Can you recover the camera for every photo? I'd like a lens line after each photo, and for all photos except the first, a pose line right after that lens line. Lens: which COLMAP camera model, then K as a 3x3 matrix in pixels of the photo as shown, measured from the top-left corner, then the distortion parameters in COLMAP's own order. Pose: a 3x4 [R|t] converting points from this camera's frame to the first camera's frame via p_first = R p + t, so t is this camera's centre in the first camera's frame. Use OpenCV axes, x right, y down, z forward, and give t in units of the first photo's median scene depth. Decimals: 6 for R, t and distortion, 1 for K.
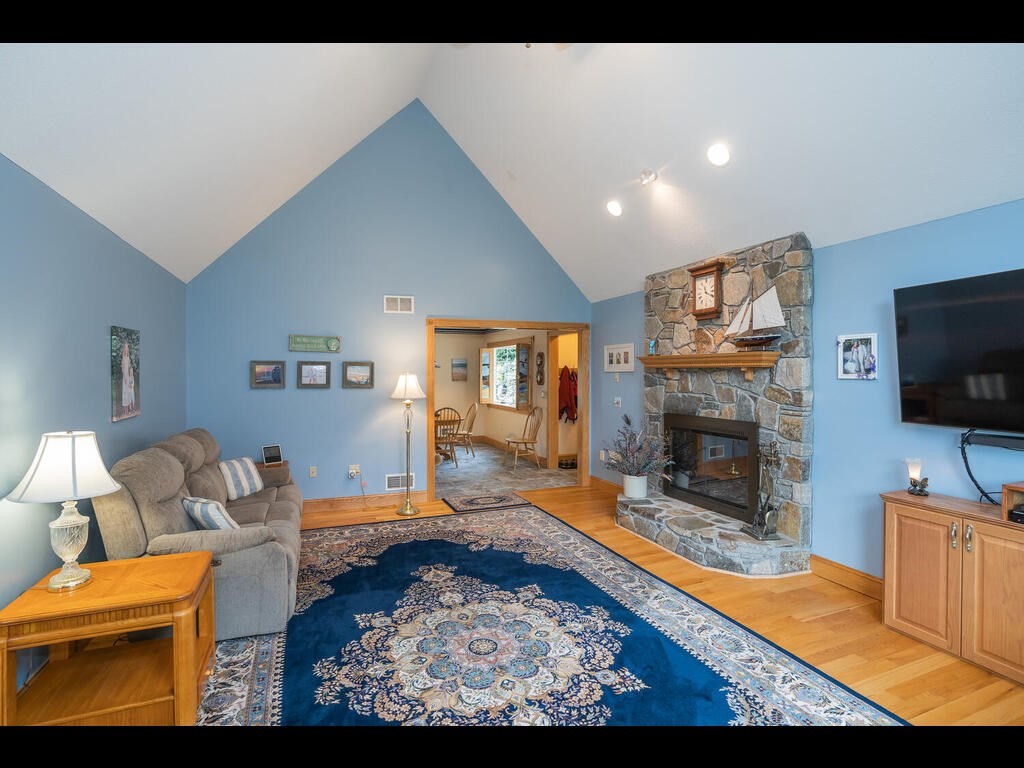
lens RADIAL K [[474.3, 0, 510.0], [0, 474.3, 391.1], [0, 0, 1]] dist [-0.051450, 0.016853]
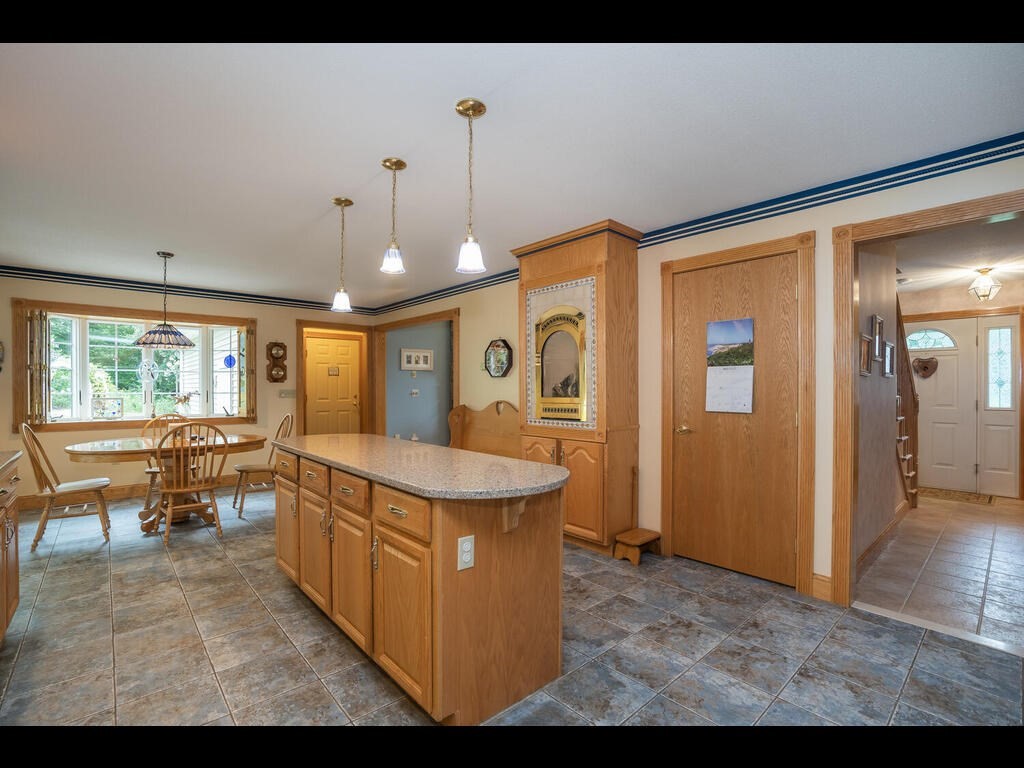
lens RADIAL K [[474.3, 0, 510.0], [0, 474.3, 391.1], [0, 0, 1]] dist [-0.051450, 0.016853]
pose [[-0.327654, -0.009207, 0.944753, -1.128736], [0.034198, 0.999182, 0.021598, -0.001572], [-0.944179, 0.039385, -0.327071, 1.206902]]
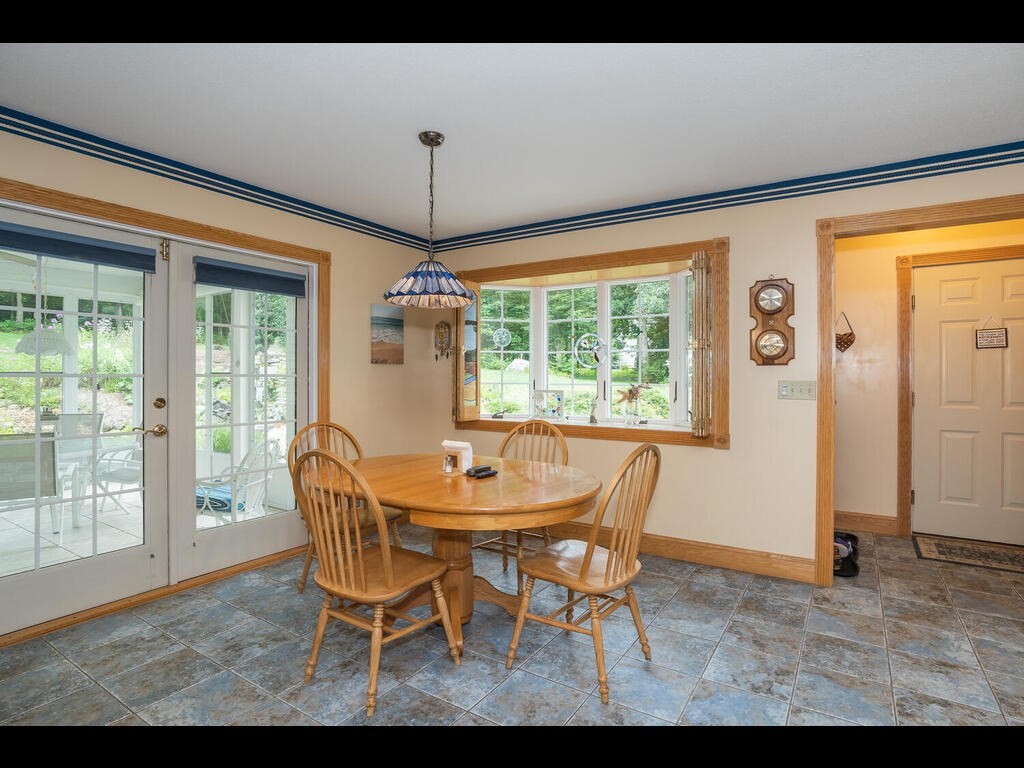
lens RADIAL K [[526.2, 0, 537.7], [0, 526.2, 382.6], [0, 0, 1]] dist [-0.001803, 0.000274]
pose [[0.804020, -0.007362, 0.594557, -0.460071], [0.021543, 0.999627, -0.016756, 0.005723], [-0.594212, 0.026281, 0.803879, 1.054020]]
